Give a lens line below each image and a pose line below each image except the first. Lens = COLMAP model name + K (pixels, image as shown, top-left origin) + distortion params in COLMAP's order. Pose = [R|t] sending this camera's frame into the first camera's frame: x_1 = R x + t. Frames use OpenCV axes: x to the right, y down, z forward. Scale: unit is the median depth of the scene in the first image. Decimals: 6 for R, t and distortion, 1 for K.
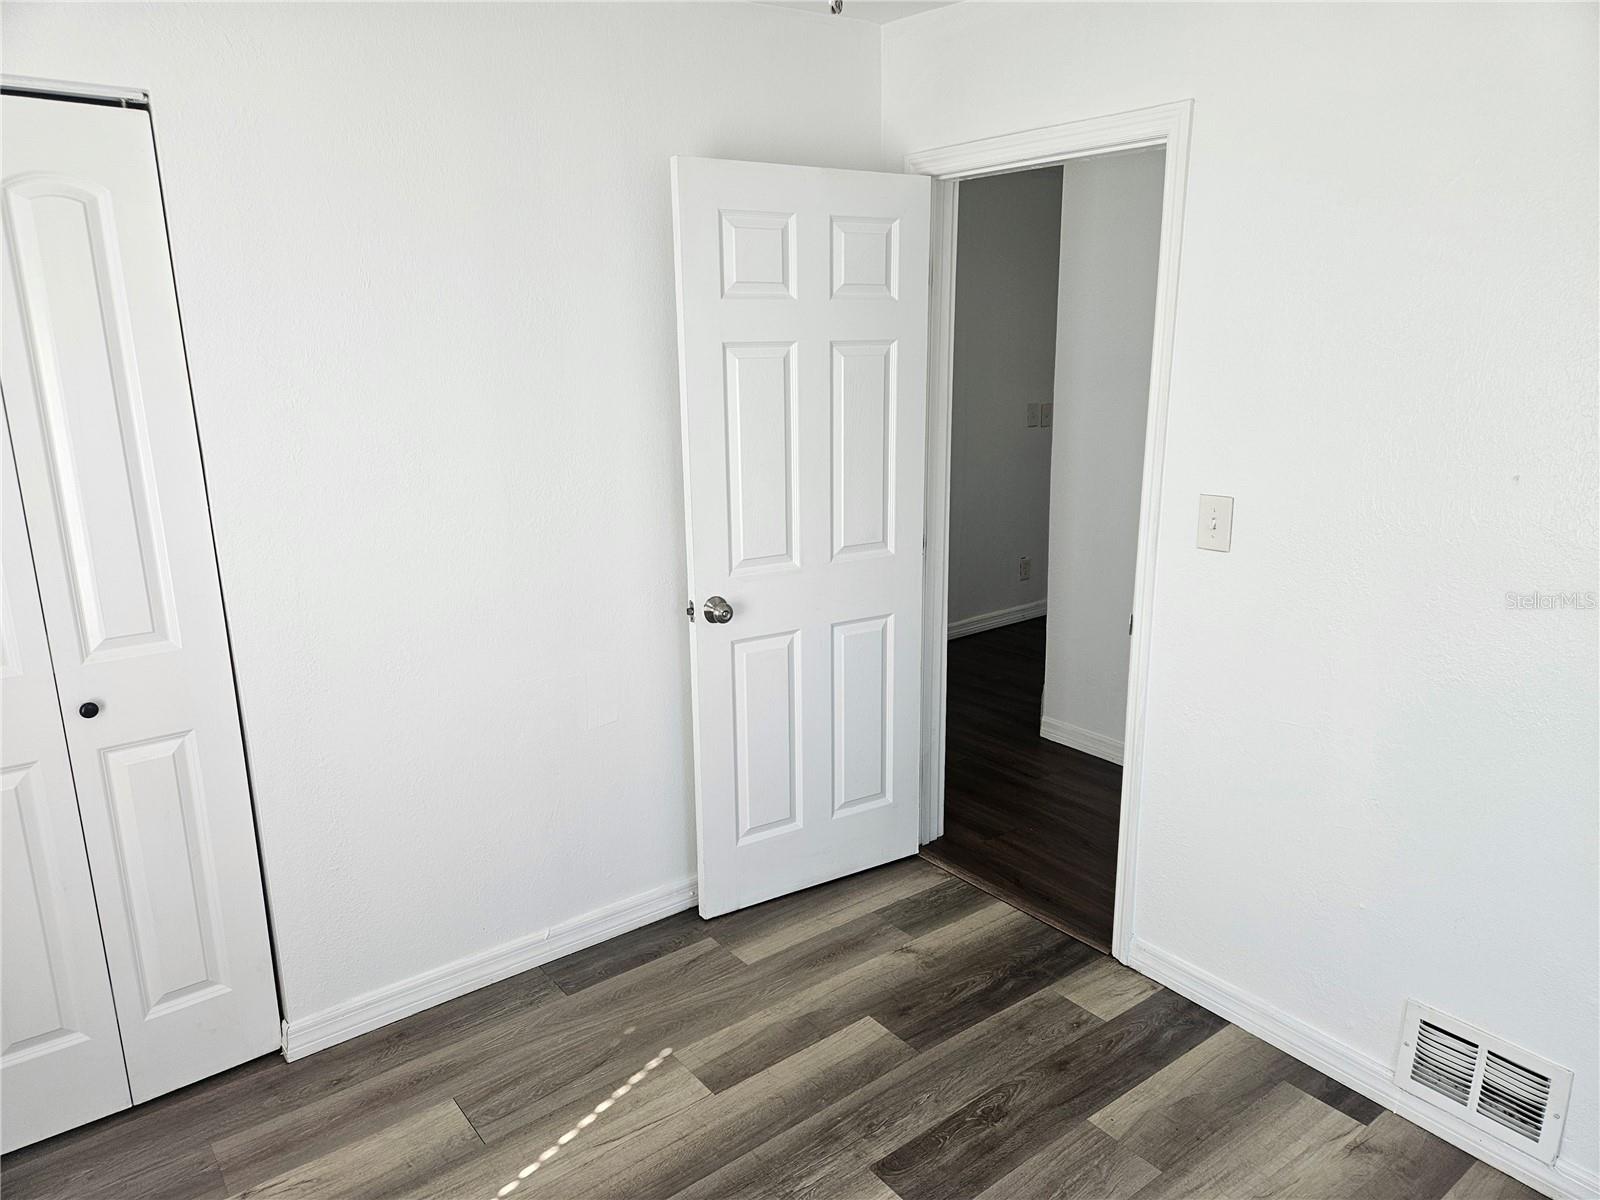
lens RADIAL K [[1066.7, 0, 839.4], [0, 1066.7, 598.2], [0, 0, 1]] dist [0.057722, -0.029761]
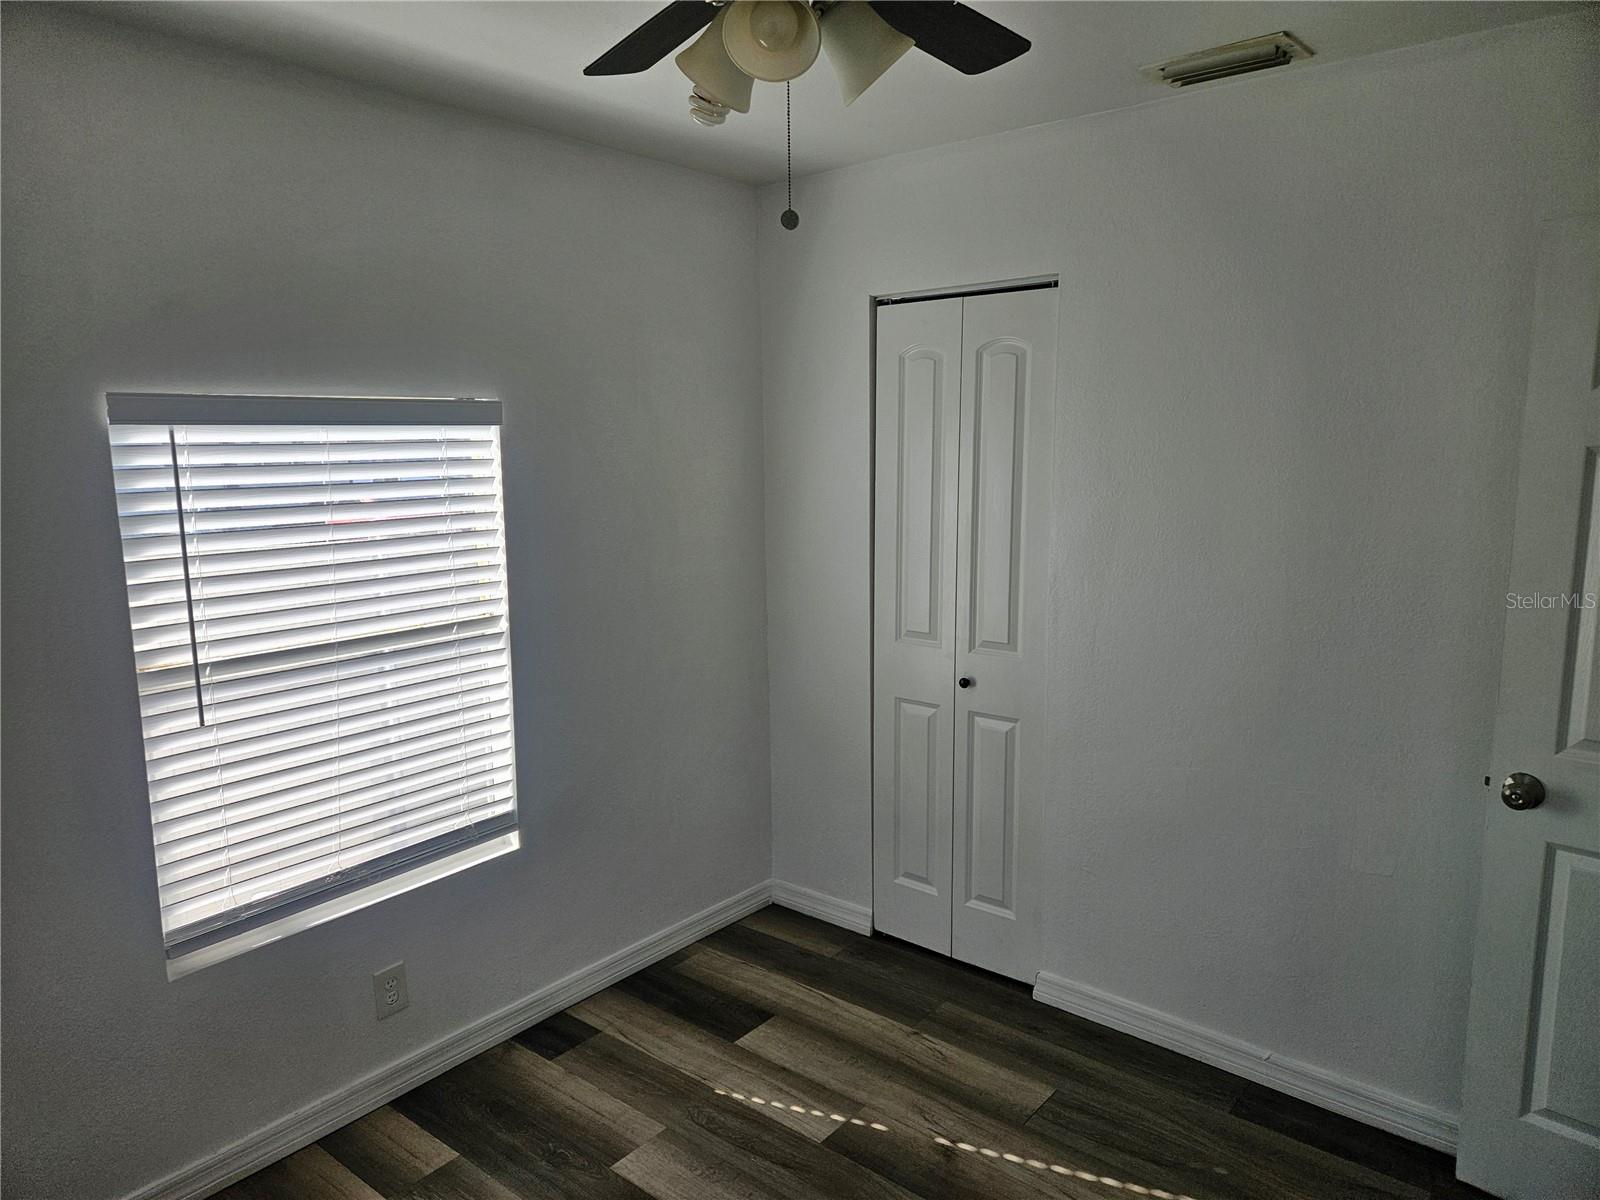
lens RADIAL K [[1066.7, 0, 792.5], [0, 1066.7, 600.4], [0, 0, 1]] dist [0.057722, -0.029761]
pose [[0.200417, 0.151701, -0.967895, 0.612047], [-0.232963, 0.966981, 0.103320, -0.094400], [0.951610, 0.204777, 0.229140, 0.356203]]
